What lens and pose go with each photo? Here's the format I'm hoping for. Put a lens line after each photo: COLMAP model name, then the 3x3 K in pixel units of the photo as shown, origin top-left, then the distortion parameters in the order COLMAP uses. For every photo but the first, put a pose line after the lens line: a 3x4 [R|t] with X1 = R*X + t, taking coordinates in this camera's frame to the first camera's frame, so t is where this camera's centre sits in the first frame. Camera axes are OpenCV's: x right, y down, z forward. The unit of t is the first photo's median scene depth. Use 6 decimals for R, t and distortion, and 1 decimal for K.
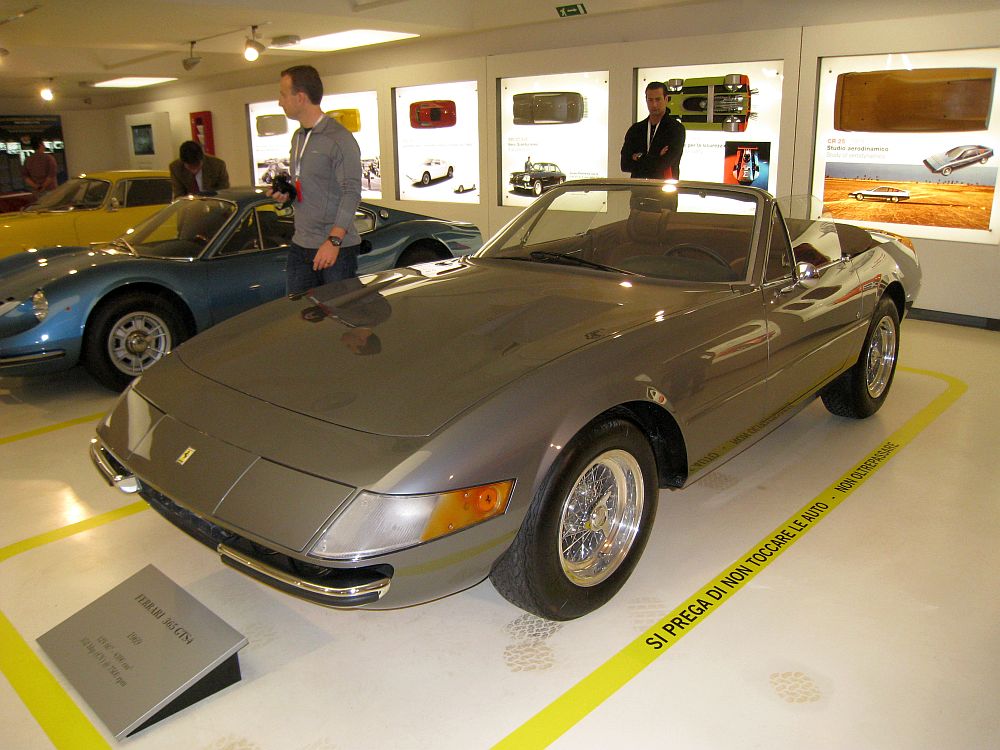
lens RADIAL K [[818.1, 0, 493.9], [0, 818.1, 378.8], [0, 0, 1]] dist [-0.168738, 0.120903]
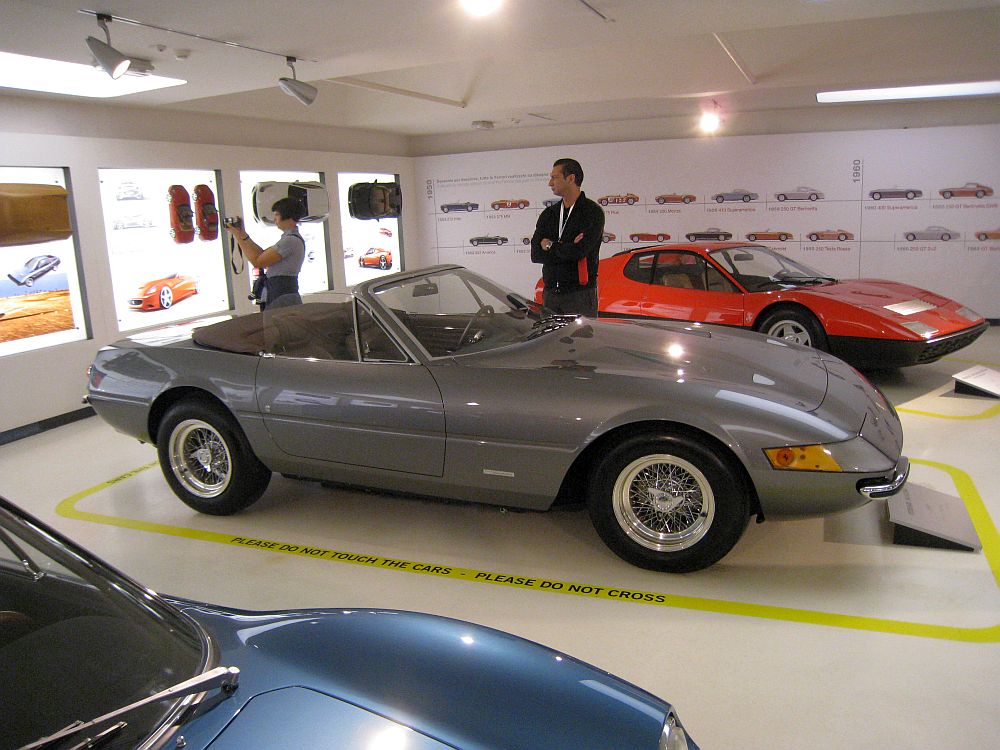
lens RADIAL K [[818.1, 0, 493.9], [0, 818.1, 378.8], [0, 0, 1]] dist [-0.168738, 0.120903]
pose [[-0.368462, -0.153176, 0.916936, -0.514994], [0.328237, 0.901371, 0.282475, -0.207766], [-0.869768, 0.405053, -0.281843, 0.696167]]
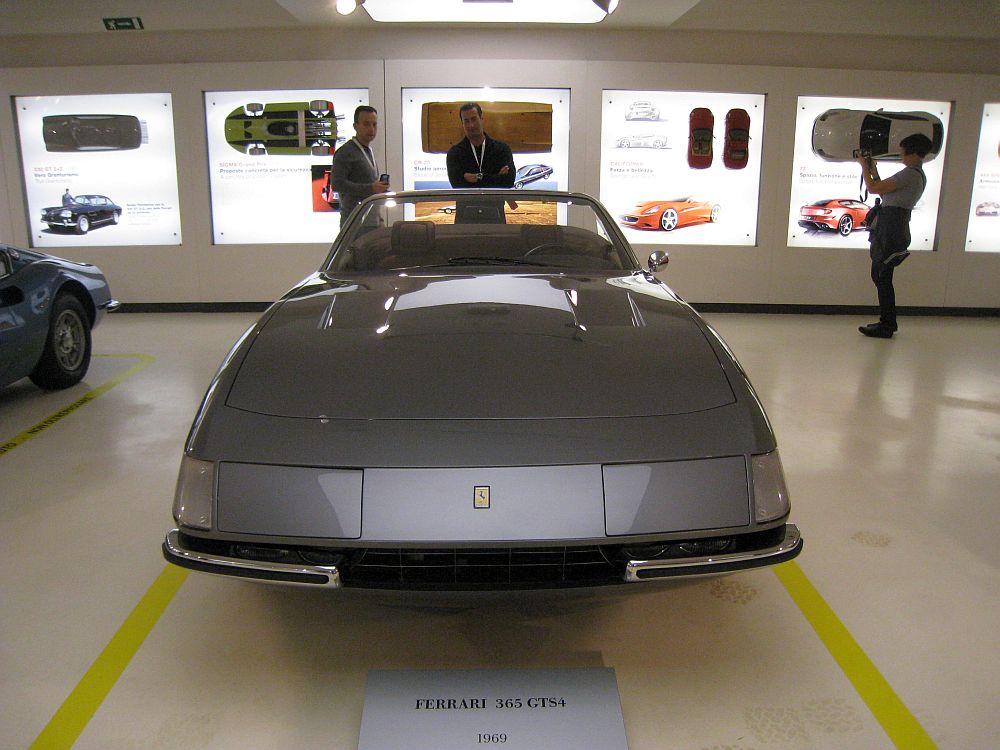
lens RADIAL K [[818.1, 0, 493.9], [0, 818.1, 378.8], [0, 0, 1]] dist [-0.168738, 0.120903]
pose [[0.706647, -0.162737, 0.688598, -0.311026], [0.190196, 0.981061, 0.036674, -0.022311], [-0.681524, 0.105053, 0.724216, 0.125330]]
